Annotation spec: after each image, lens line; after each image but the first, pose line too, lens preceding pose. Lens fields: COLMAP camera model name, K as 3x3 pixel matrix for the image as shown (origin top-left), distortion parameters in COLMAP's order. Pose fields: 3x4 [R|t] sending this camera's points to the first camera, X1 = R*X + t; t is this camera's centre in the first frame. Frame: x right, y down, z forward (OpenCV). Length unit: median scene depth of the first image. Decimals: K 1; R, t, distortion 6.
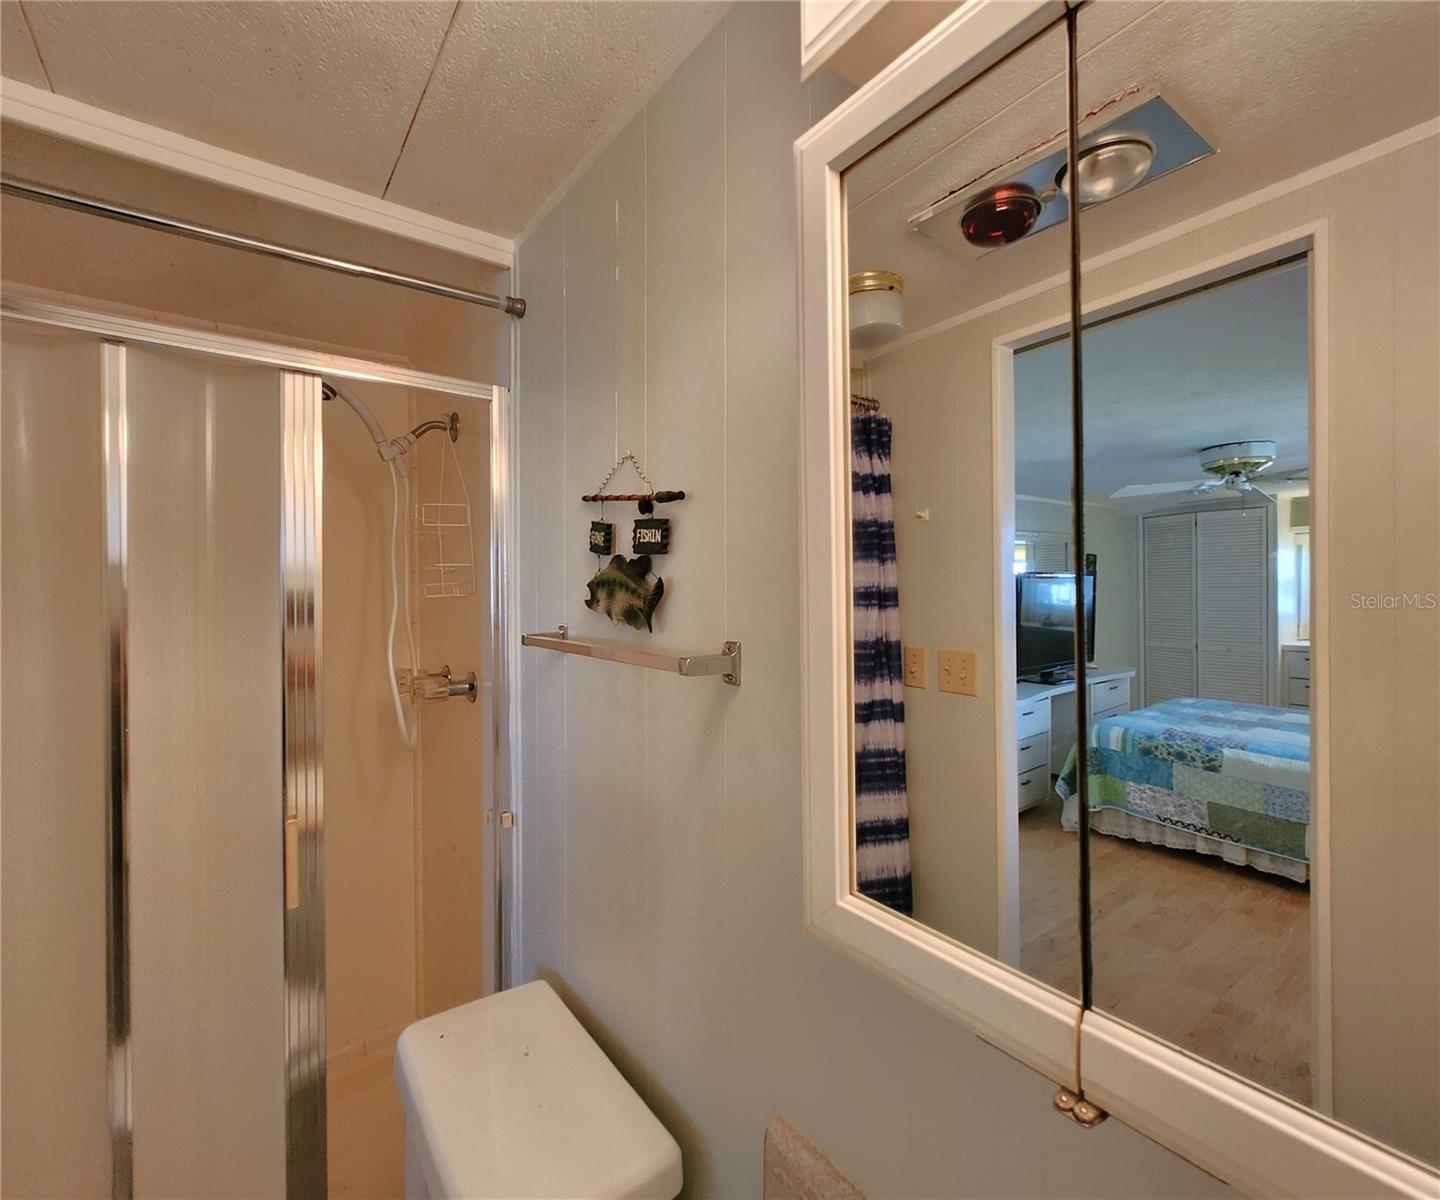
lens RADIAL K [[678.5, 0, 739.2], [0, 678.5, 595.7], [0, 0, 1]] dist [0.014008, -0.000413]
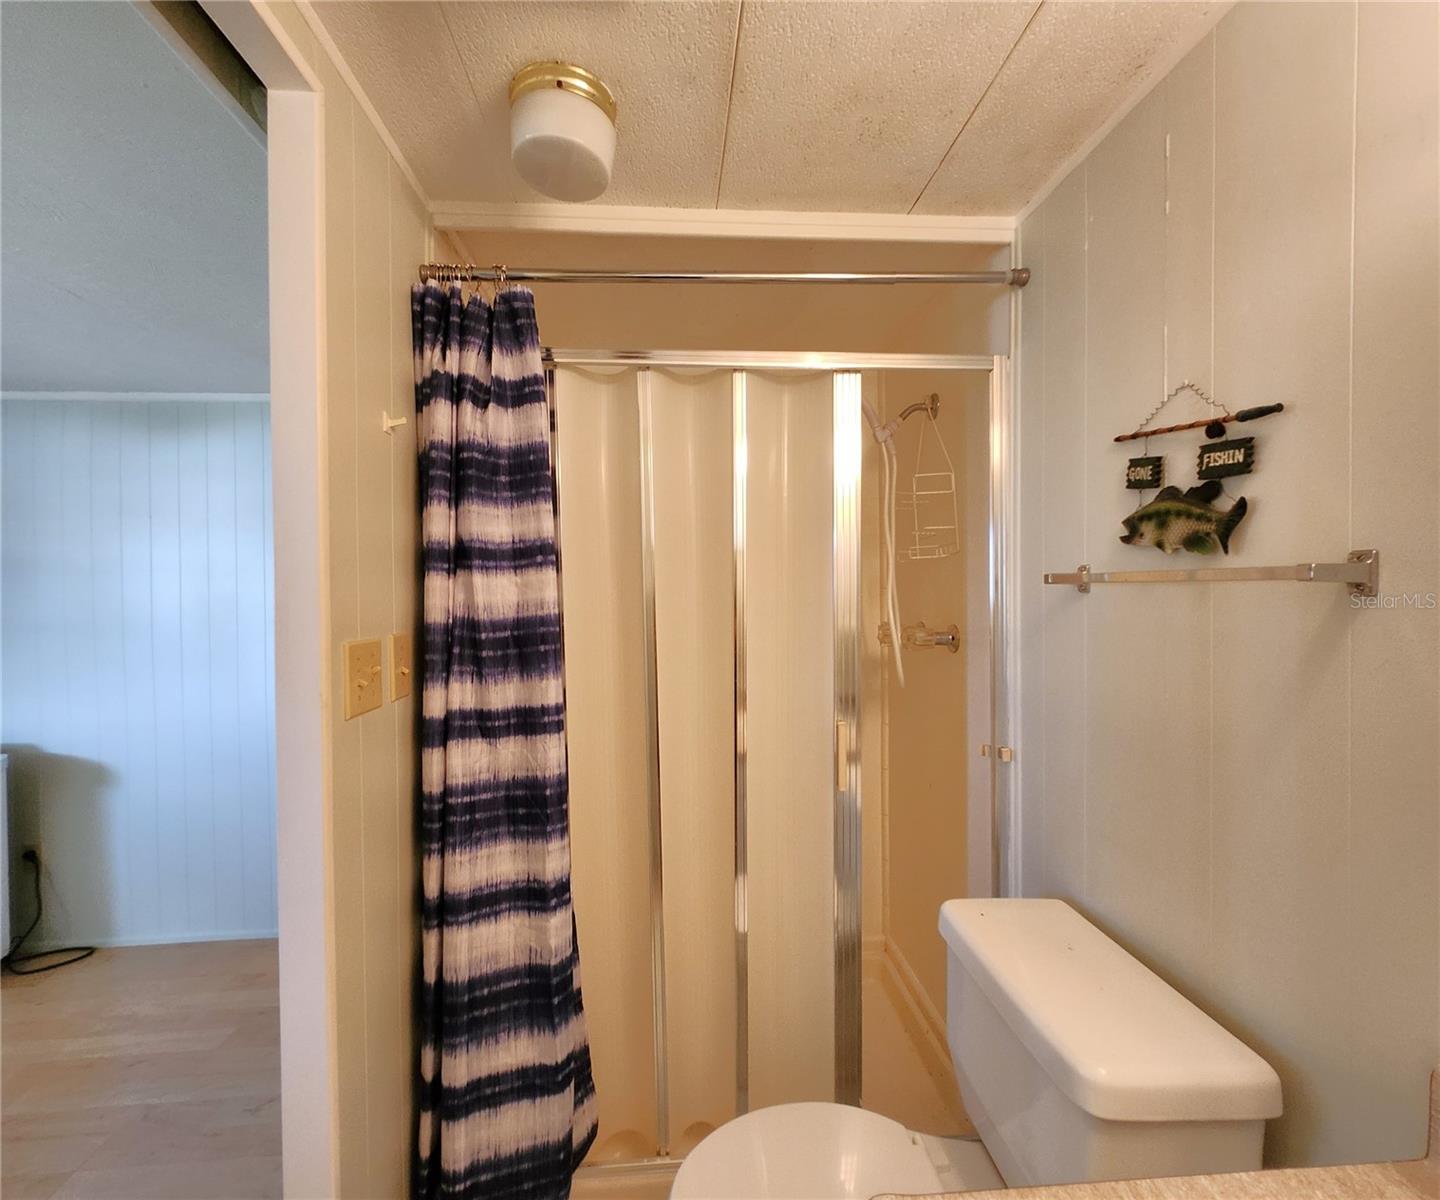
lens RADIAL K [[678.5, 0, 739.2], [0, 678.5, 595.7], [0, 0, 1]] dist [0.014008, -0.000413]
pose [[0.858663, -0.010619, -0.512431, -0.208913], [0.014989, 0.999878, 0.004396, 0.089368], [0.512322, -0.011455, 0.858717, -0.208634]]
